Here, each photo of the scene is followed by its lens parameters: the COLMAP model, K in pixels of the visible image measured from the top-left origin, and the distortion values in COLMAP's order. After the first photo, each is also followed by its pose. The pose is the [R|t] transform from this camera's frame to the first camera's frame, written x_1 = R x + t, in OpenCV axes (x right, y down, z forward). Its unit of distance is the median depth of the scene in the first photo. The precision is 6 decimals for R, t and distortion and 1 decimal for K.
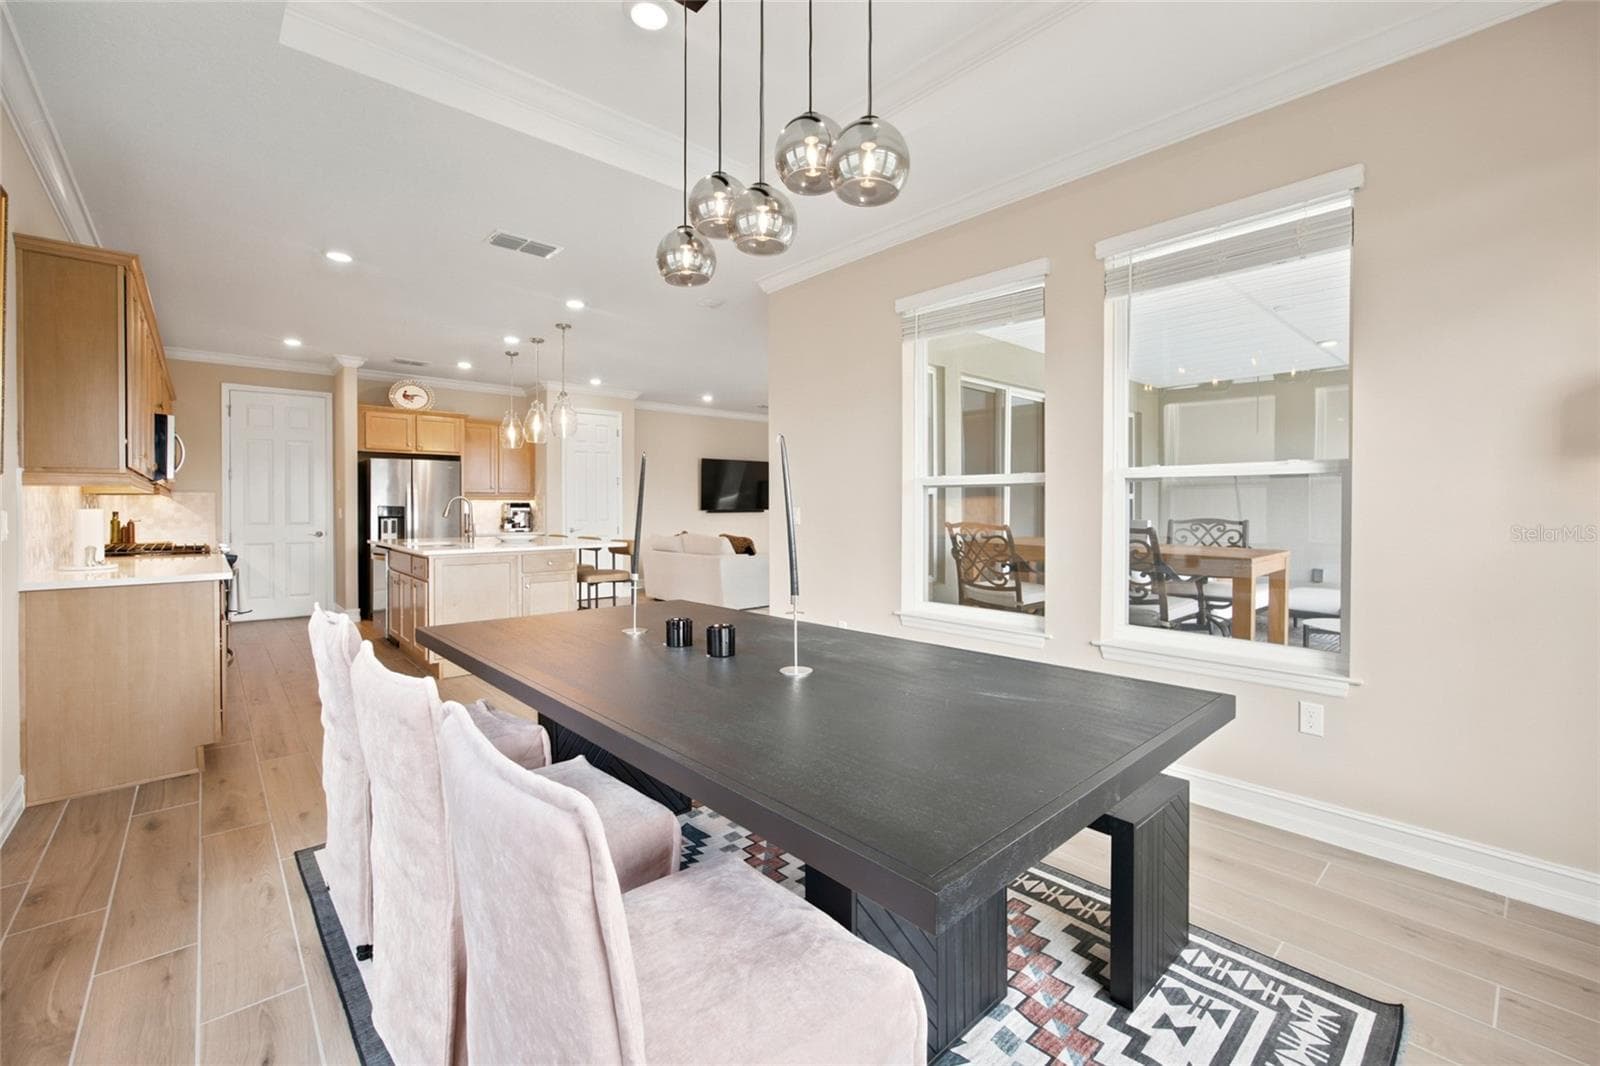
lens RADIAL K [[647.4, 0, 780.1], [0, 647.4, 509.0], [0, 0, 1]] dist [0.001111, 0.000318]
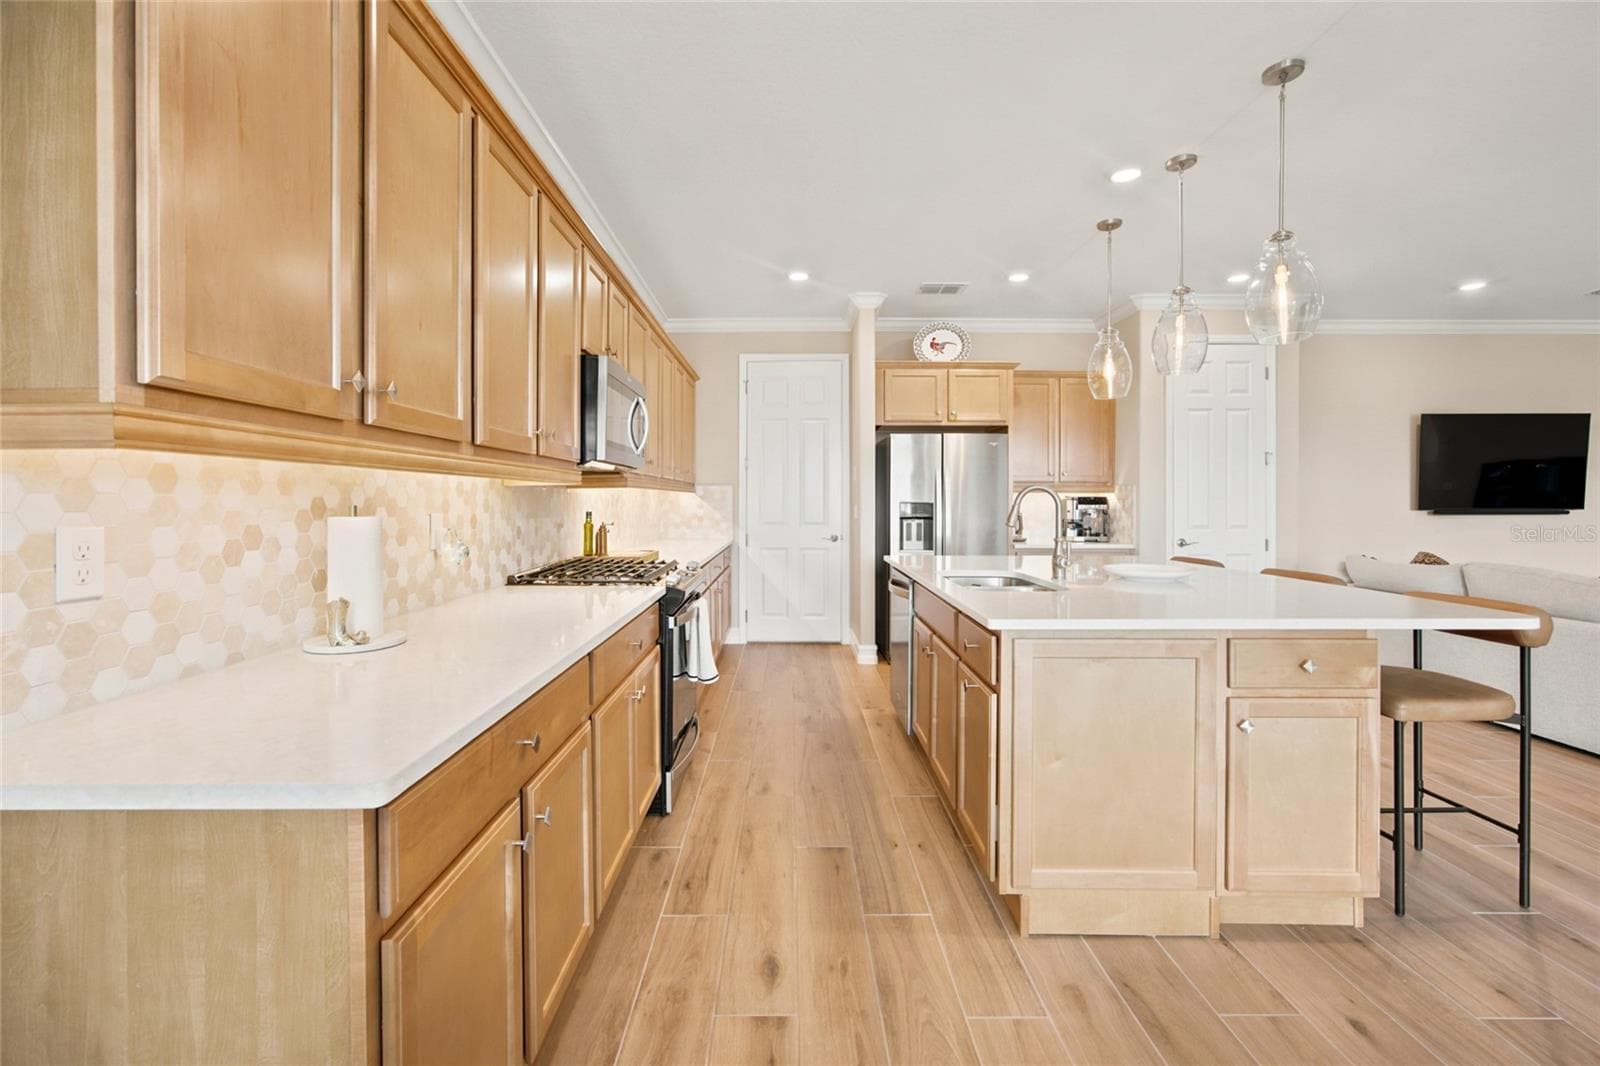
lens RADIAL K [[647.4, 0, 789.1], [0, 647.4, 501.1], [0, 0, 1]] dist [0.001111, 0.000318]
pose [[0.746031, 0.002574, -0.665906, -0.235637], [-0.003703, 0.999993, -0.000283, -0.005097], [0.665901, 0.002677, 0.746035, 0.385563]]
